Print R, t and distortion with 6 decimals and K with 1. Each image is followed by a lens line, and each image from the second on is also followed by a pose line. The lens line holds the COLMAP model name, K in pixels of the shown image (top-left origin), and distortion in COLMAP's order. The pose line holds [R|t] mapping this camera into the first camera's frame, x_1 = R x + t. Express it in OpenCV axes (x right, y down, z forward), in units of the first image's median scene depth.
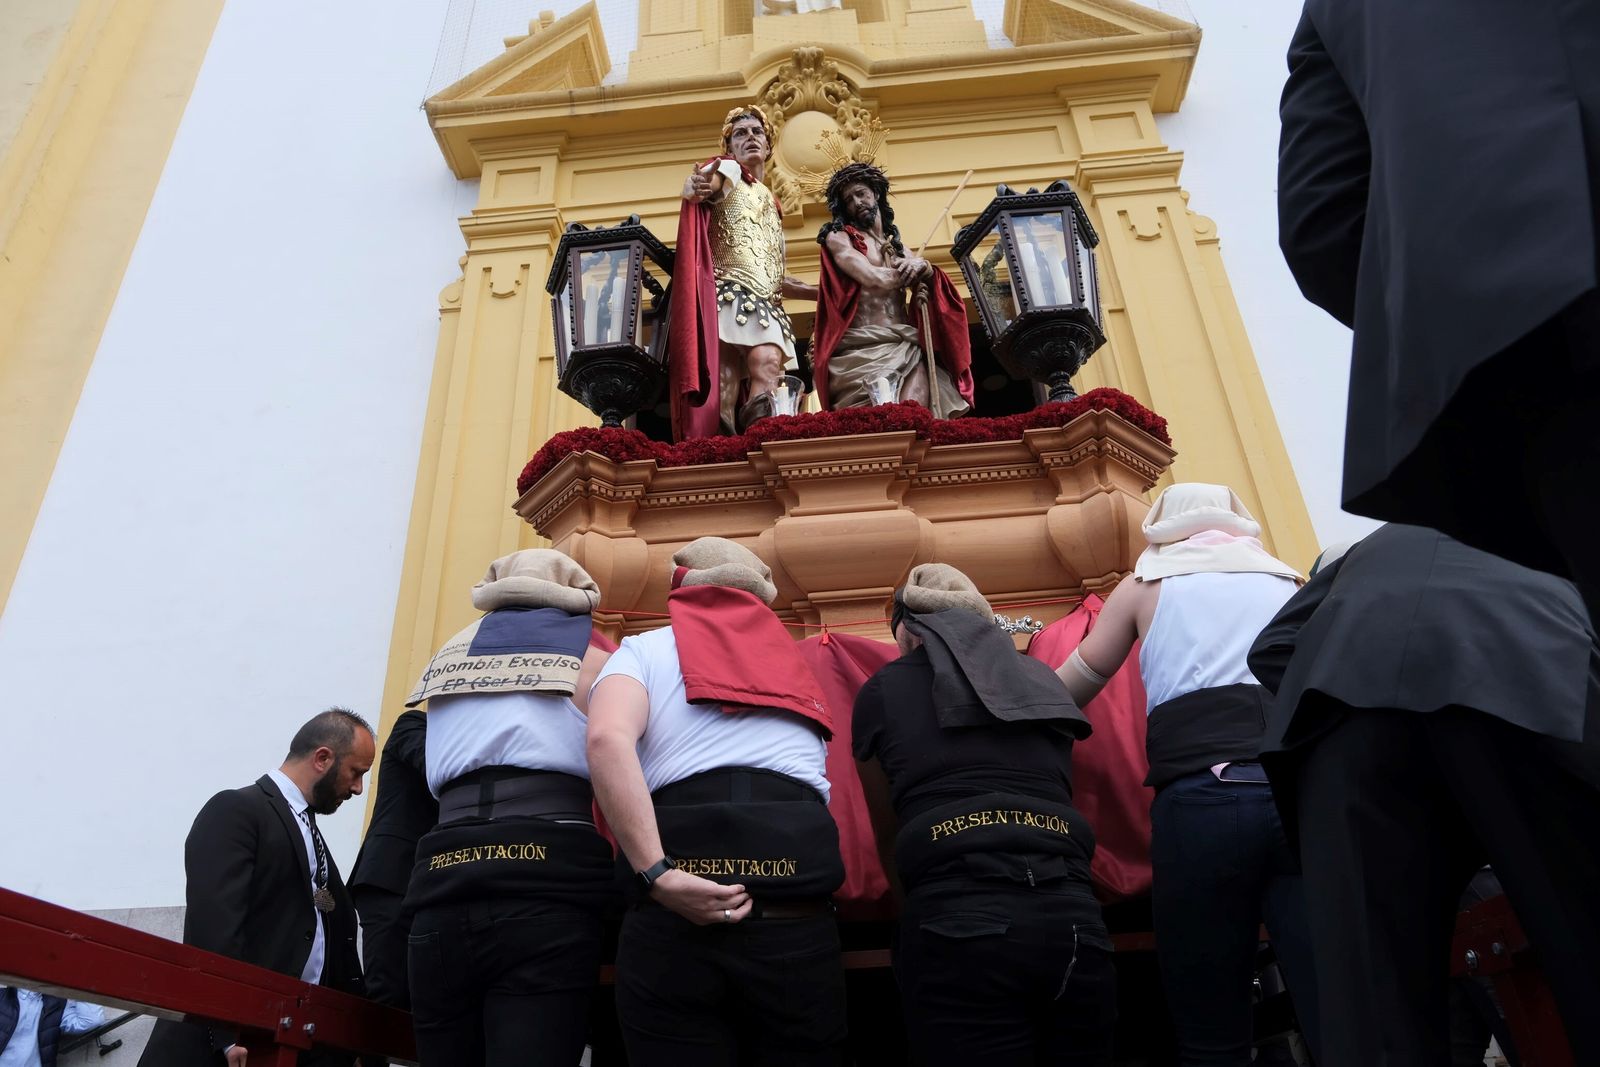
lens RADIAL K [[1054.2, 0, 802.7], [0, 1054.2, 538.6], [0, 0, 1]] dist [-0.037123, 0.005401]
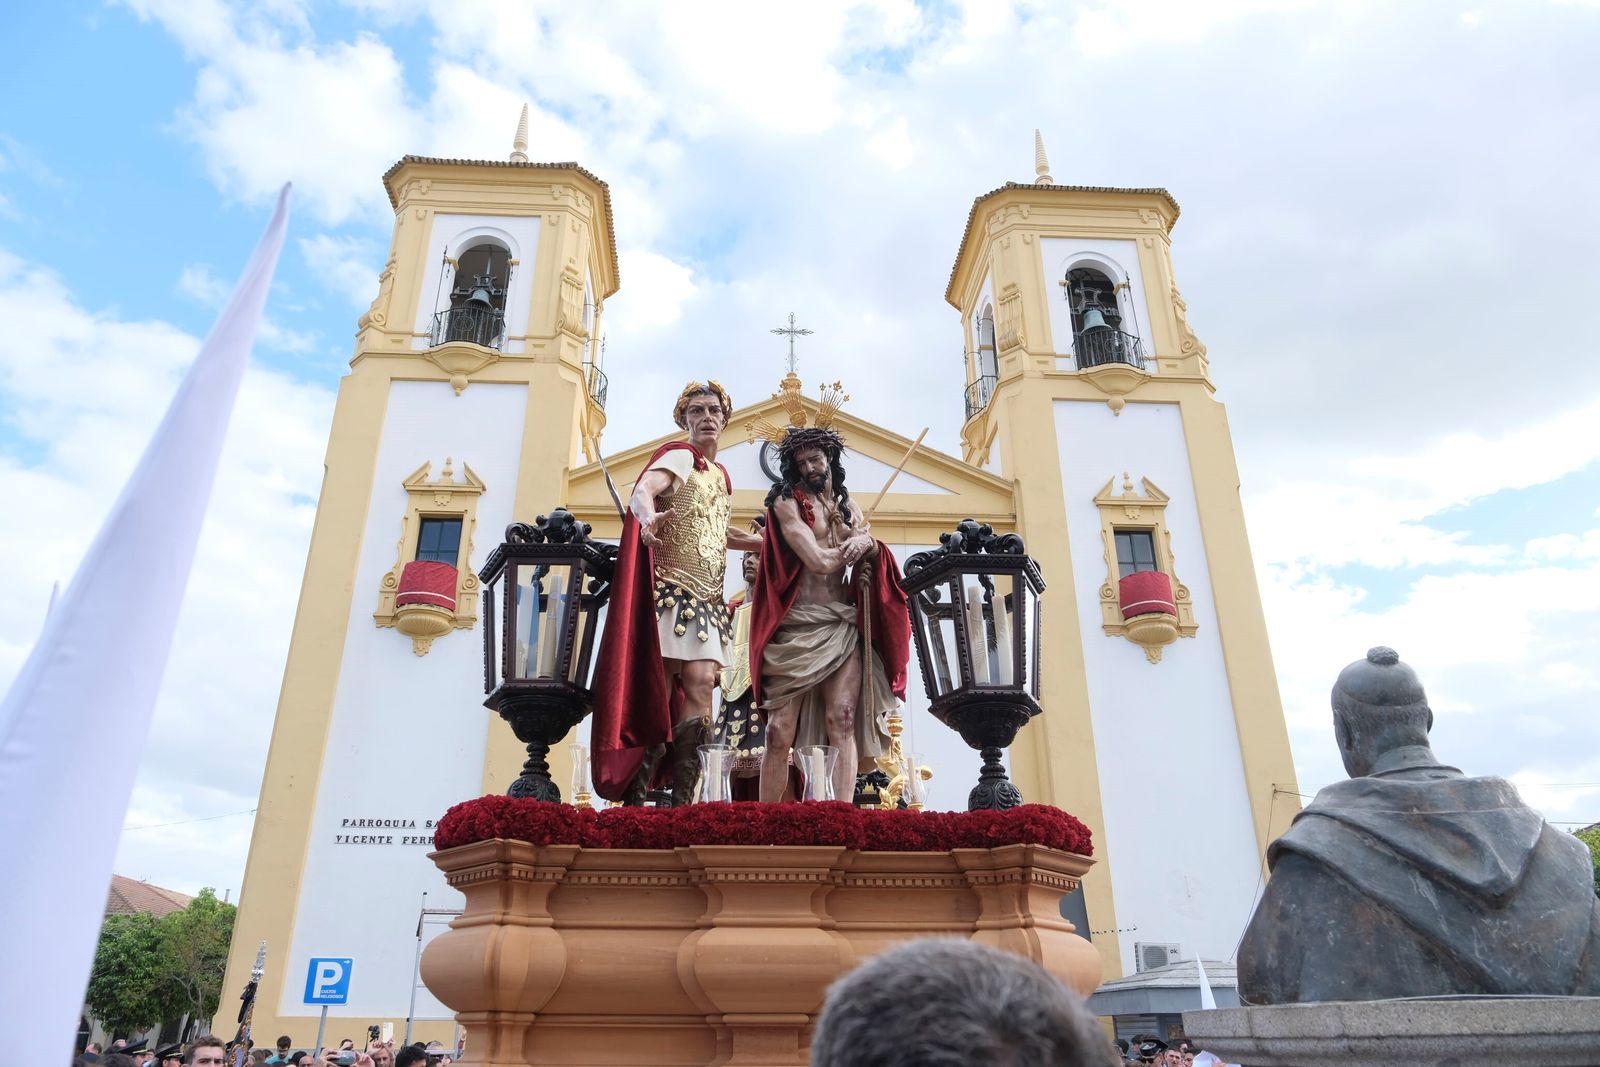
lens RADIAL K [[1054.2, 0, 803.3], [0, 1054.2, 535.5], [0, 0, 1]] dist [-0.037123, 0.005401]
pose [[0.991486, 0.095845, 0.088138, -0.038950], [-0.100824, 0.993444, 0.053882, -0.355144], [-0.082396, -0.062309, 0.994650, 0.026109]]
